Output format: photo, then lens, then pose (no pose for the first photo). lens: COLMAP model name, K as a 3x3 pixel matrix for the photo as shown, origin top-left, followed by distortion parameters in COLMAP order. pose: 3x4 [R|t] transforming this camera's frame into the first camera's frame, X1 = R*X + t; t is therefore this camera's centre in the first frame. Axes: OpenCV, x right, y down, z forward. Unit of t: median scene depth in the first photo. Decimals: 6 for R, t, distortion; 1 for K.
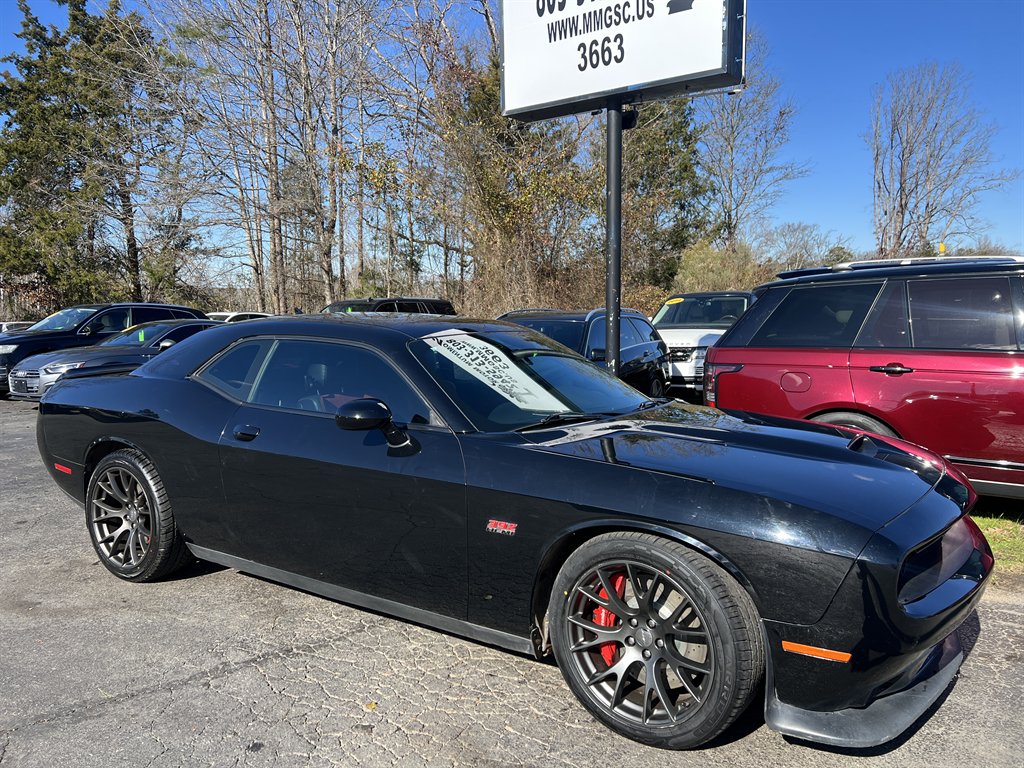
lens RADIAL K [[789.0, 0, 509.4], [0, 789.0, 388.6], [0, 0, 1]] dist [0.057072, -0.072287]
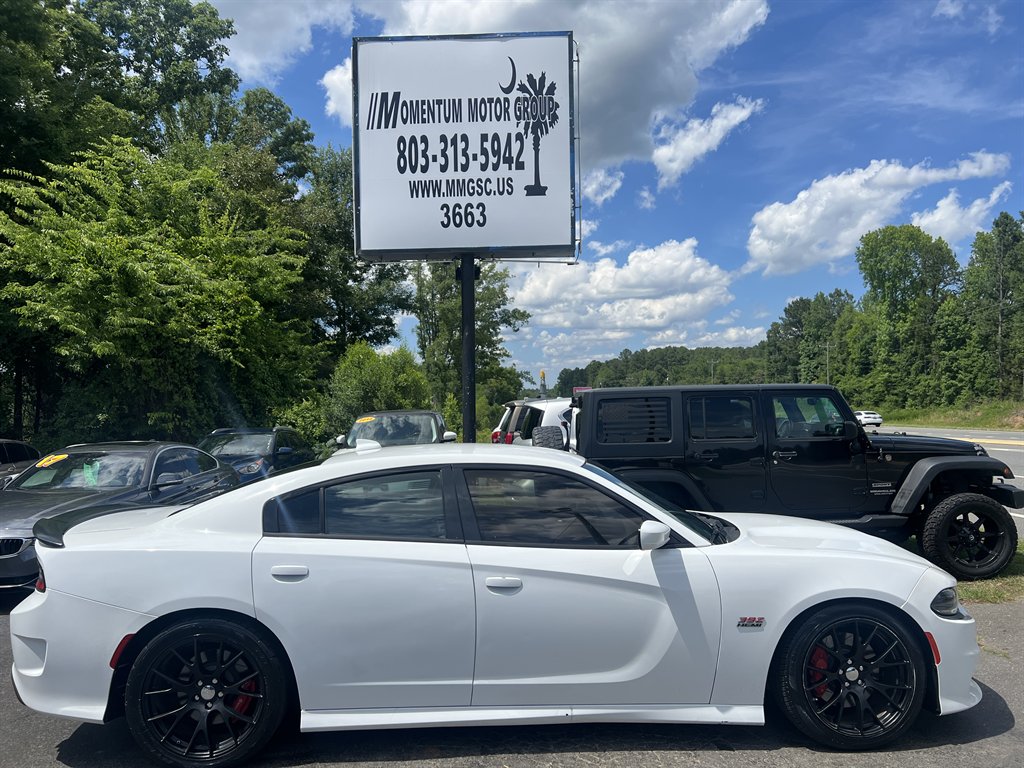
lens RADIAL K [[789.0, 0, 510.2], [0, 789.0, 393.4], [0, 0, 1]] dist [0.057072, -0.072287]
pose [[0.834911, 0.012981, 0.550232, -0.454876], [0.058507, 0.991964, -0.112180, -0.034049], [-0.547266, 0.125852, 0.827442, 0.048066]]
